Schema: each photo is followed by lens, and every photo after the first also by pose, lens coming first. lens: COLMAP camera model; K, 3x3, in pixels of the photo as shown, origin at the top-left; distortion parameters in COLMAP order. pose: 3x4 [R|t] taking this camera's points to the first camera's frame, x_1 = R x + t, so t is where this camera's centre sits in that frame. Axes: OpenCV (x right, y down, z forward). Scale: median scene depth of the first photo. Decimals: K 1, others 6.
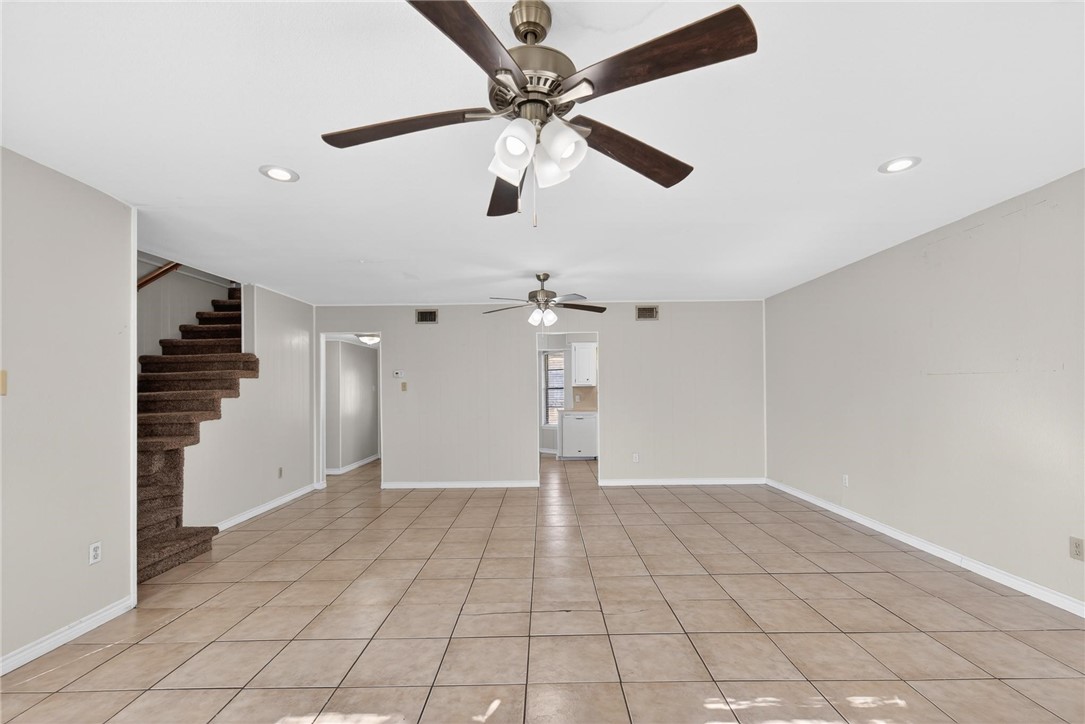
lens RADIAL K [[476.2, 0, 544.2], [0, 476.2, 400.2], [0, 0, 1]] dist [-0.000428, 0.000331]
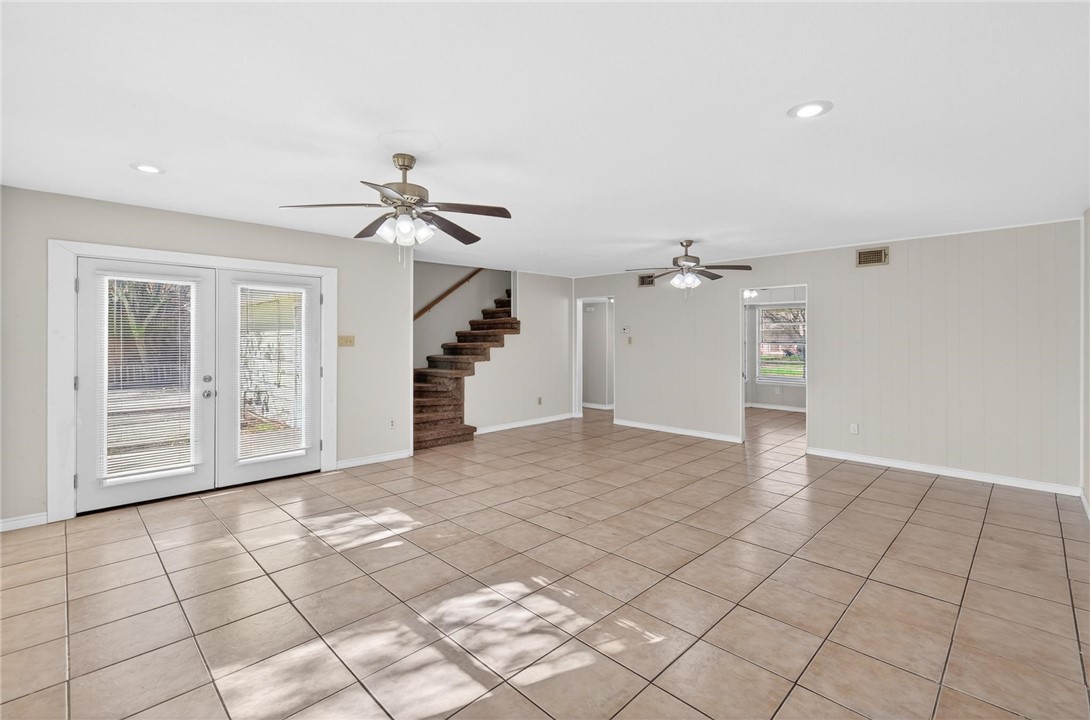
lens RADIAL K [[487.1, 0, 548.5], [0, 487.1, 355.4], [0, 0, 1]] dist [0.004916, 0.000557]
pose [[0.706841, 0.038774, -0.706309, 0.567103], [-0.026540, 0.999247, 0.028296, -0.027747], [0.706874, -0.001255, 0.707338, -0.001866]]
